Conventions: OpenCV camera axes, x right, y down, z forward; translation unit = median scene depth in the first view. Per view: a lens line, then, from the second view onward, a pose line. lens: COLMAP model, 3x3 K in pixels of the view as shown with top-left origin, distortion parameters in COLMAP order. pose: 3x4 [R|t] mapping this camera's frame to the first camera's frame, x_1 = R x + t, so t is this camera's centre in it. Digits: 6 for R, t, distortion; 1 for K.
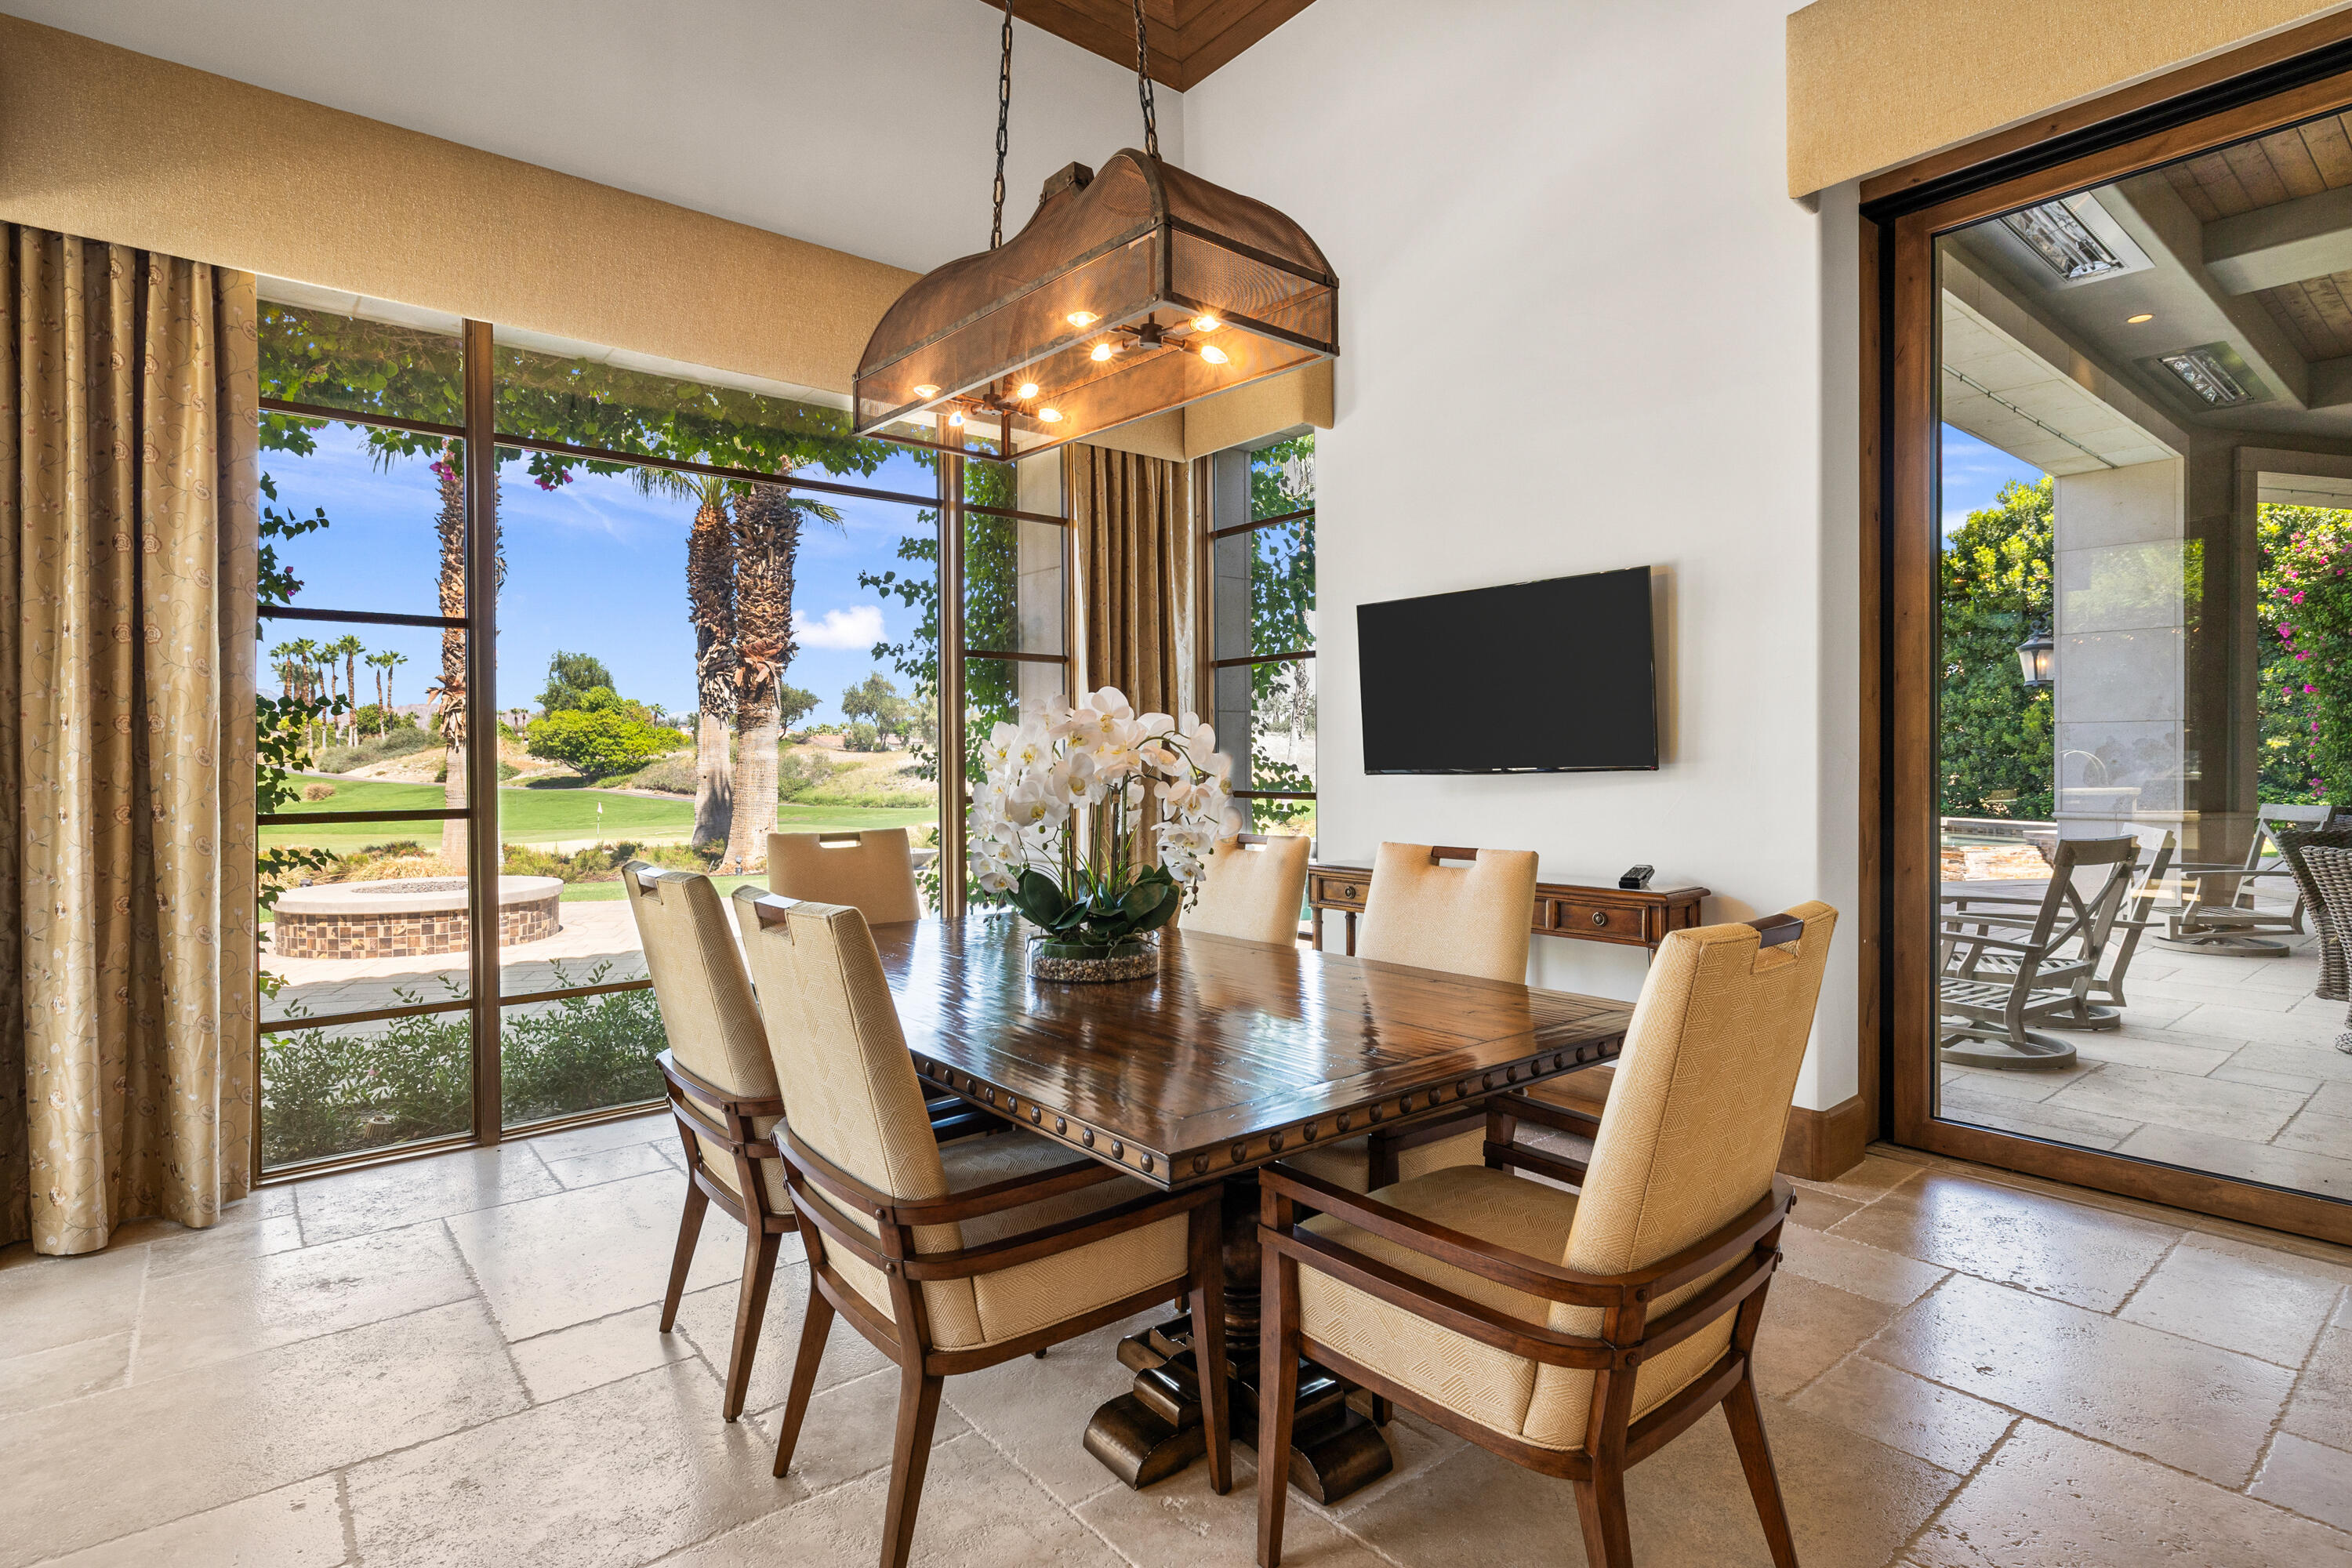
lens RADIAL K [[1175.5, 0, 1175.4], [0, 1175.5, 778.5], [0, 0, 1]] dist [0.028324, 0.000521]
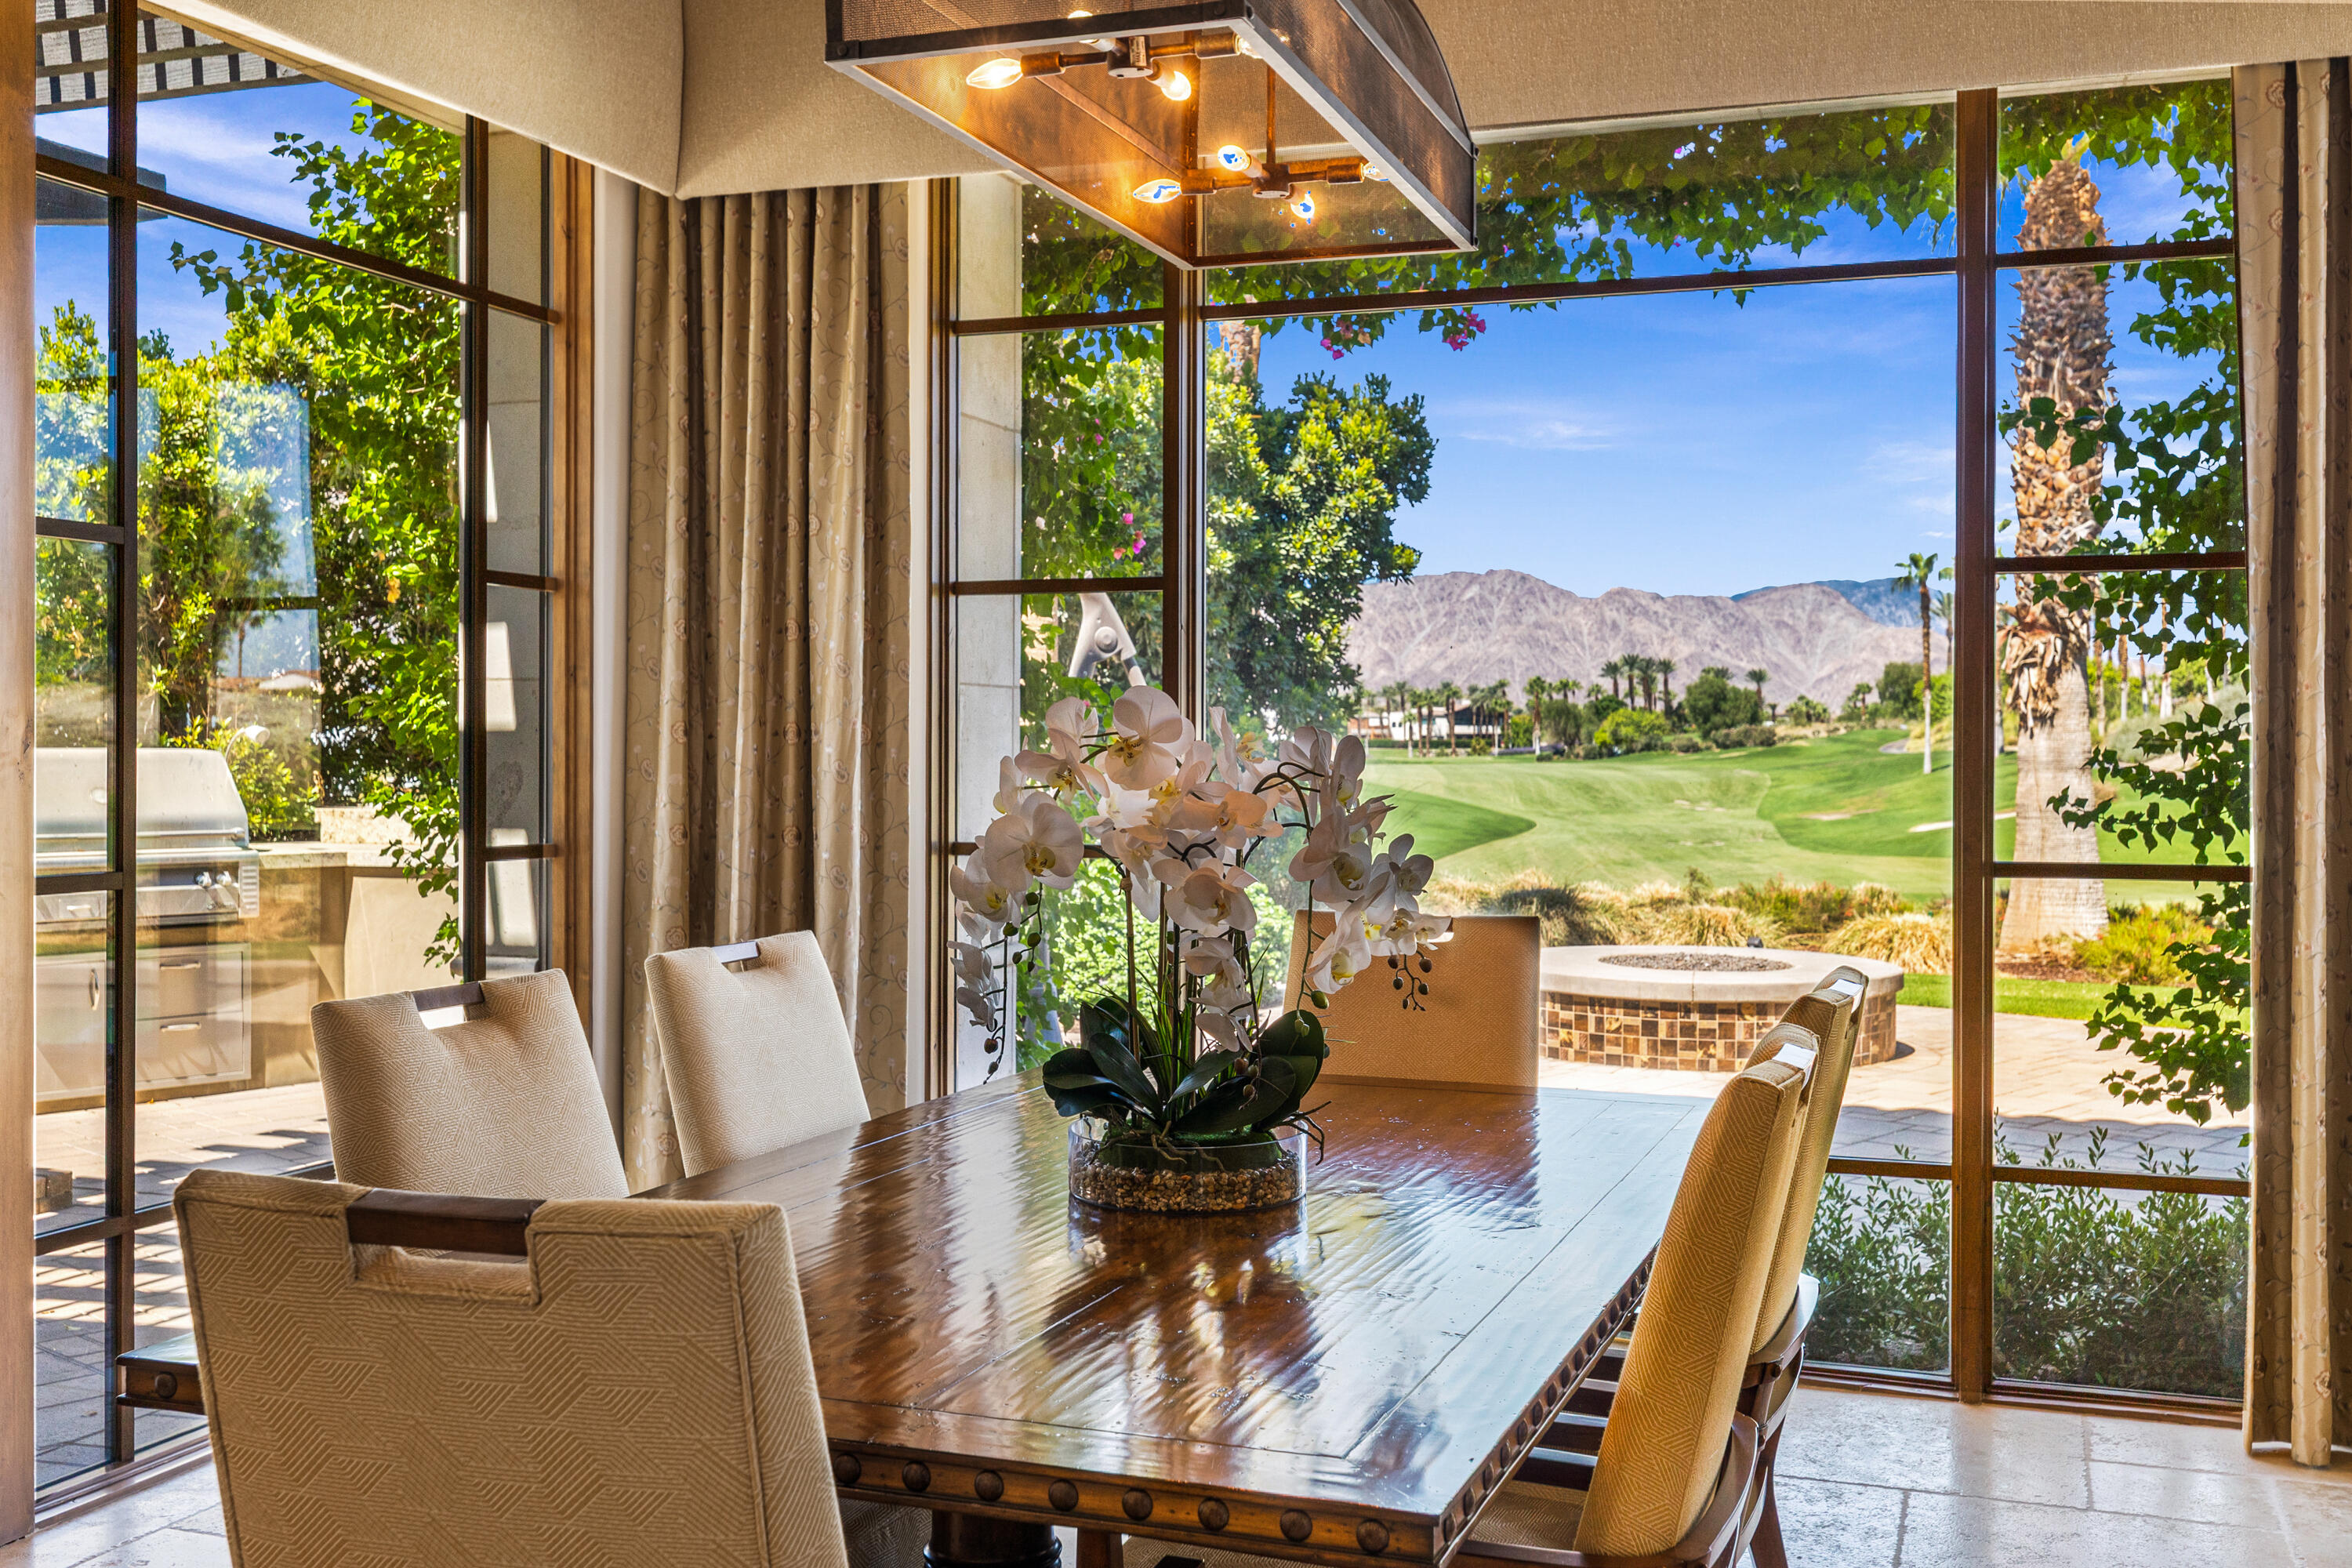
lens RADIAL K [[2305.4, 0, 1172.8], [0, 2305.4, 774.0], [0, 0, 1]] dist [-0.051657, 0.000000]
pose [[0.496693, 0.014400, -0.867807, 0.305427], [-0.014485, 0.999861, 0.008300, -0.014669], [0.867805, 0.008448, 0.496832, 0.175808]]
